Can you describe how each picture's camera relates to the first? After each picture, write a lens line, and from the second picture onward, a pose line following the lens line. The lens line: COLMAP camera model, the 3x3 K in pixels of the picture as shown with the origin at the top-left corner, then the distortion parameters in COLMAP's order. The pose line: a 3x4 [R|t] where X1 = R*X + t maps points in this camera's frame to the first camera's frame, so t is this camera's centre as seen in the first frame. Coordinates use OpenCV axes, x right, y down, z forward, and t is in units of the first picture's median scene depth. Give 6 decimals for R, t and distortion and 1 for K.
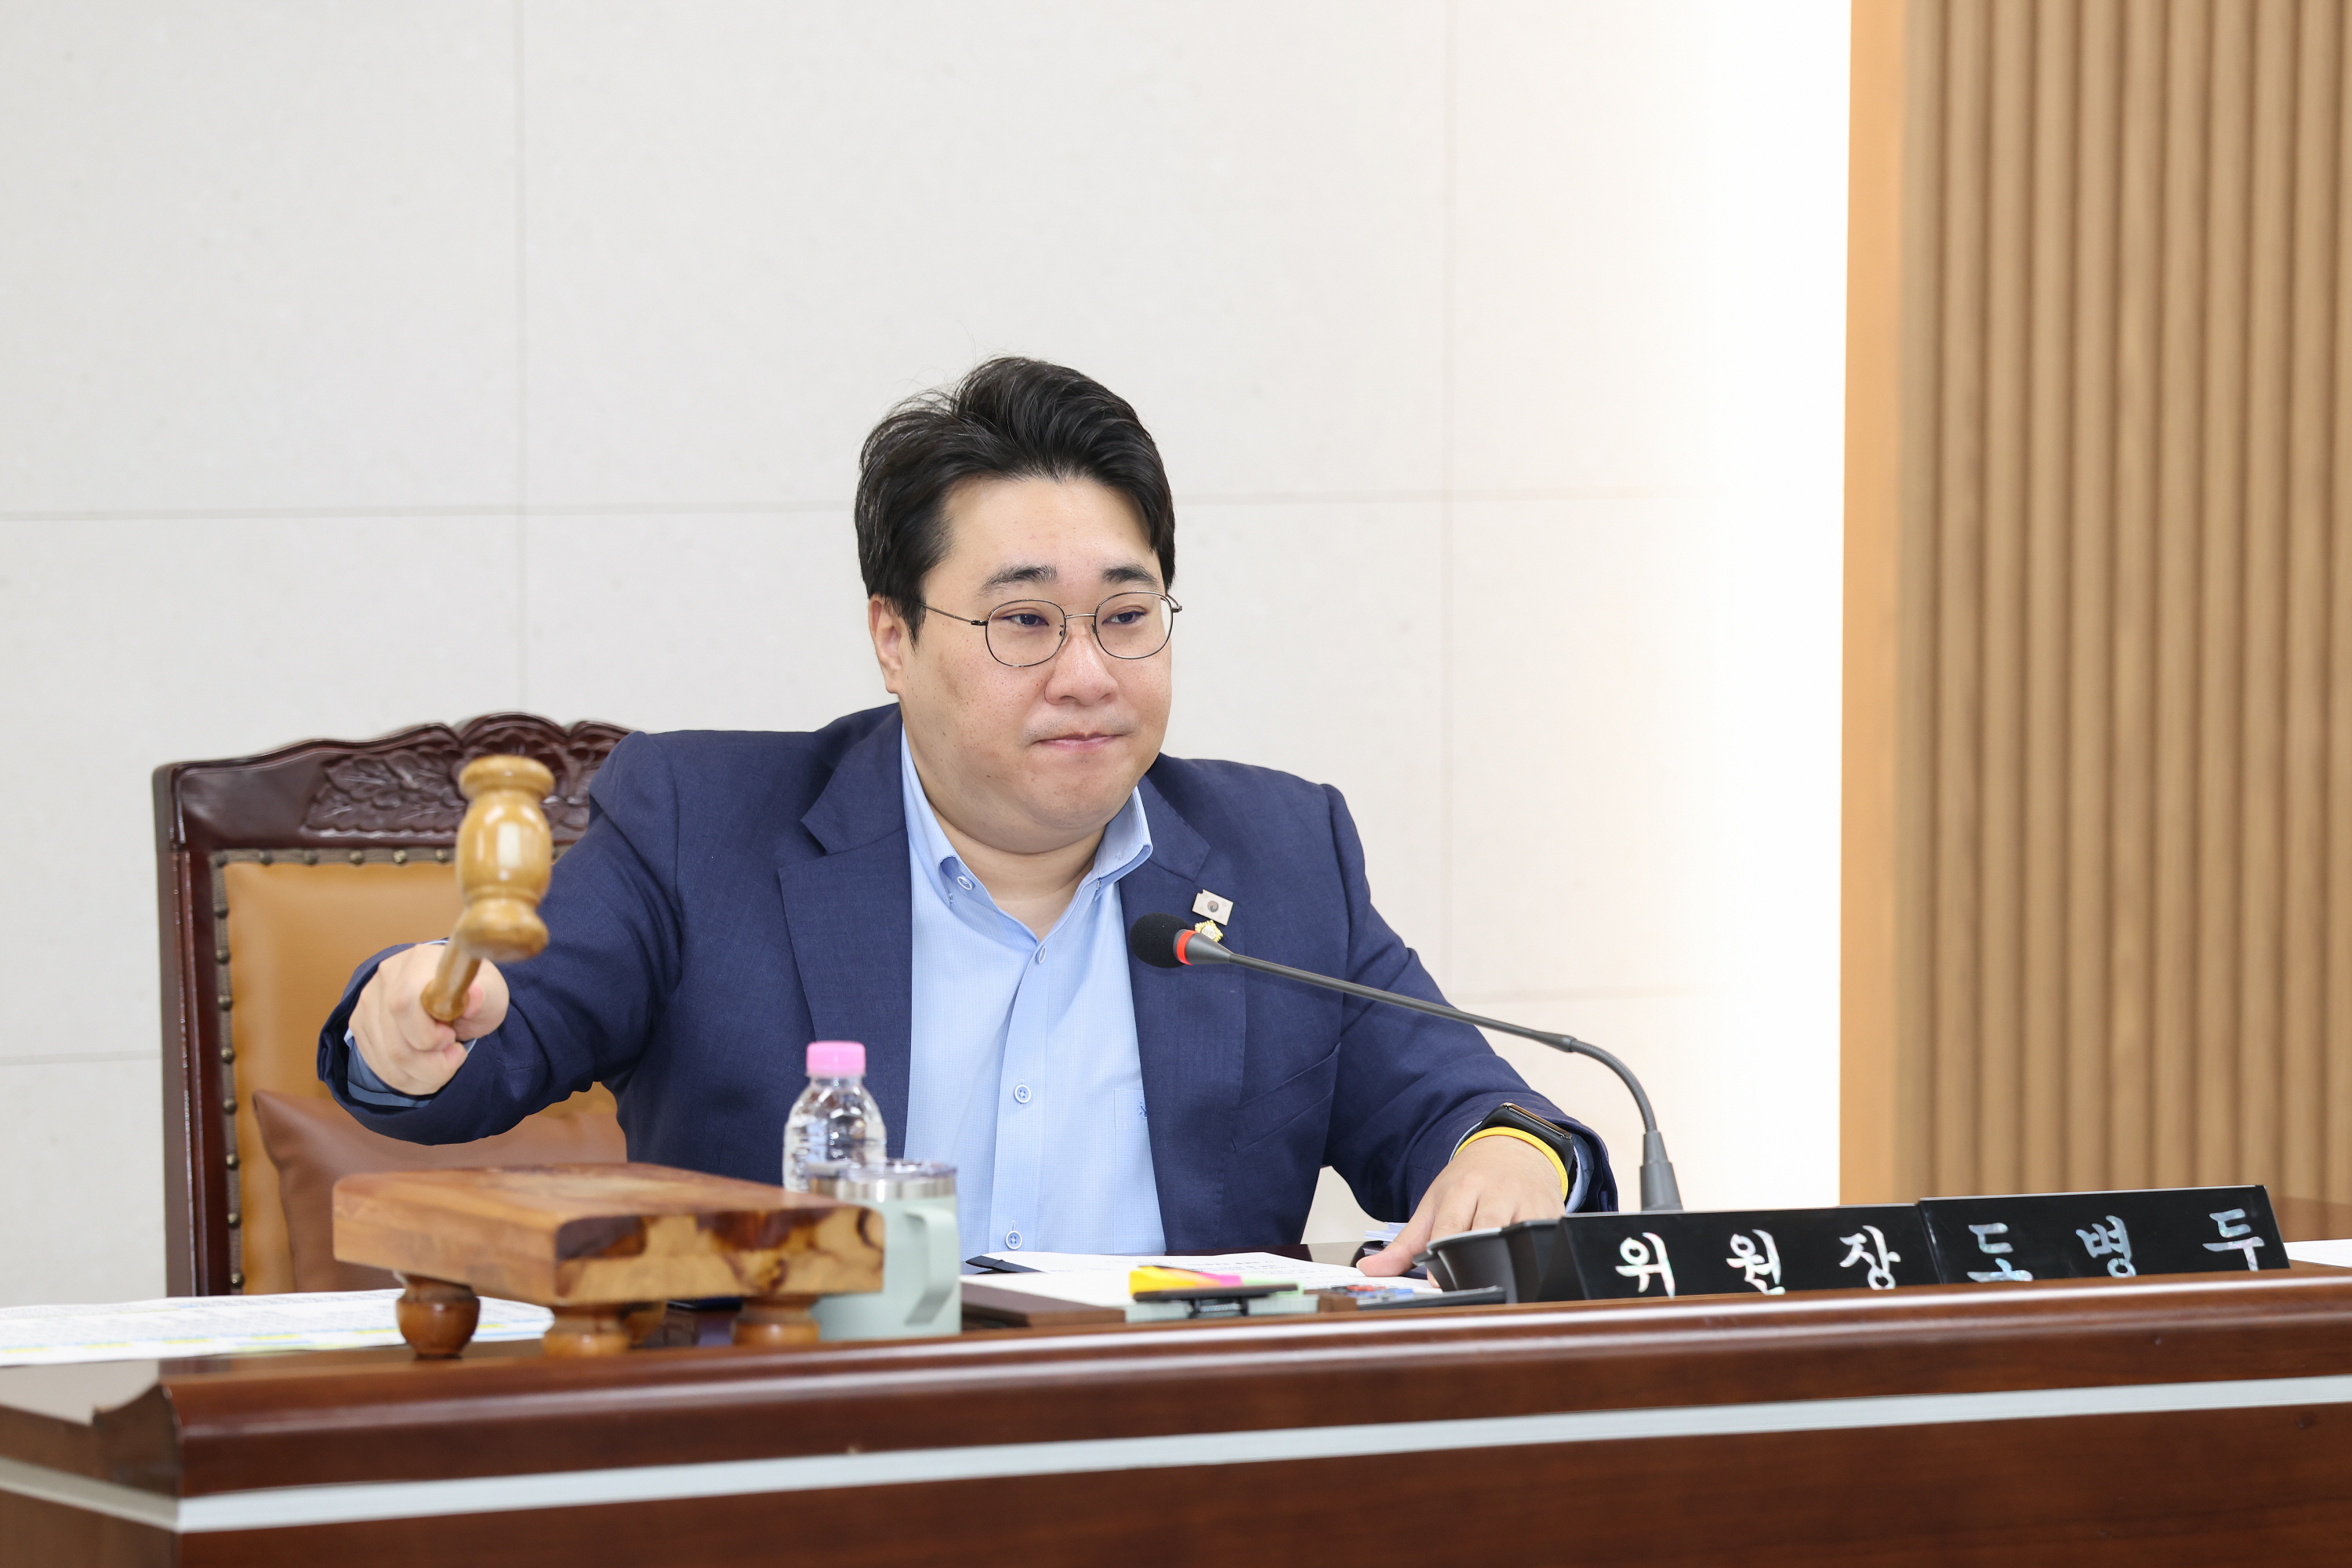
lens RADIAL K [[8985.6, 0, 1184.6], [0, 8985.6, 795.7], [0, 0, 1]] dist [0.949662, 0.000000]
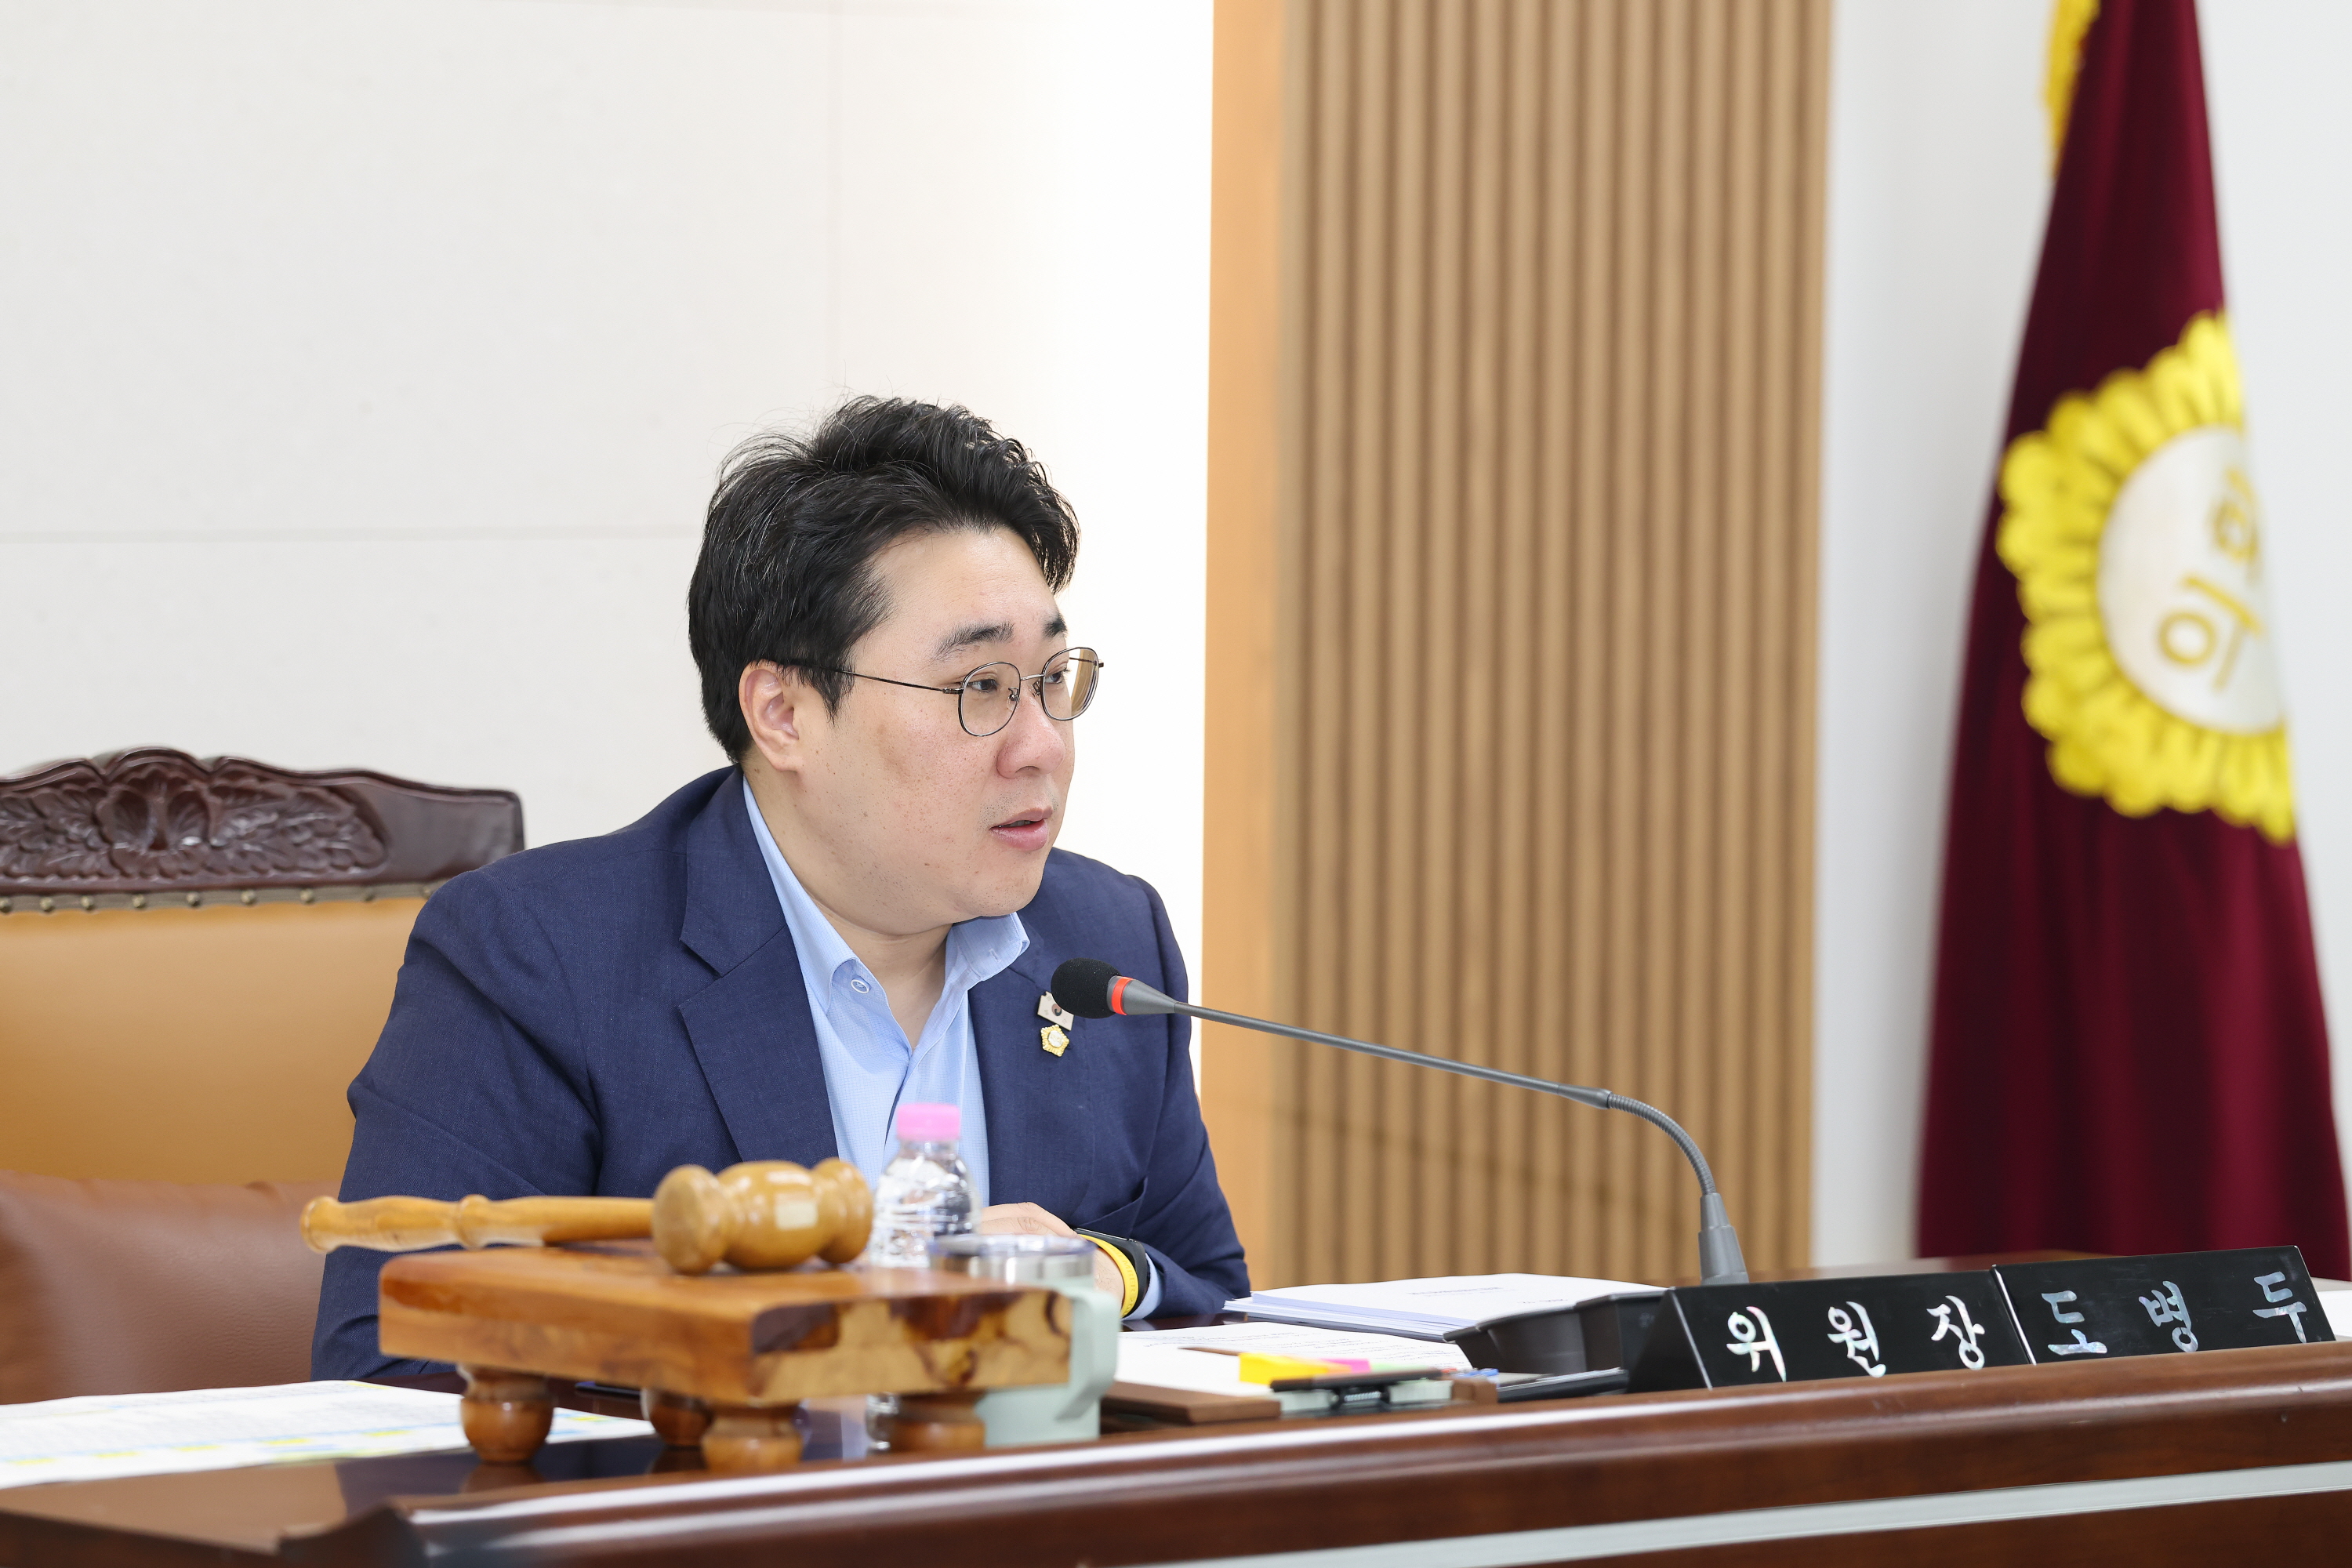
lens RADIAL K [[8593.4, 0, 1166.3], [0, 8593.4, 769.7], [0, 0, 1]] dist [0.821878, 0.000000]
pose [[0.989441, -0.002273, 0.144921, -0.125251], [0.003691, 0.999948, -0.009519, 0.002352], [-0.144892, 0.009954, 0.989397, 0.138367]]
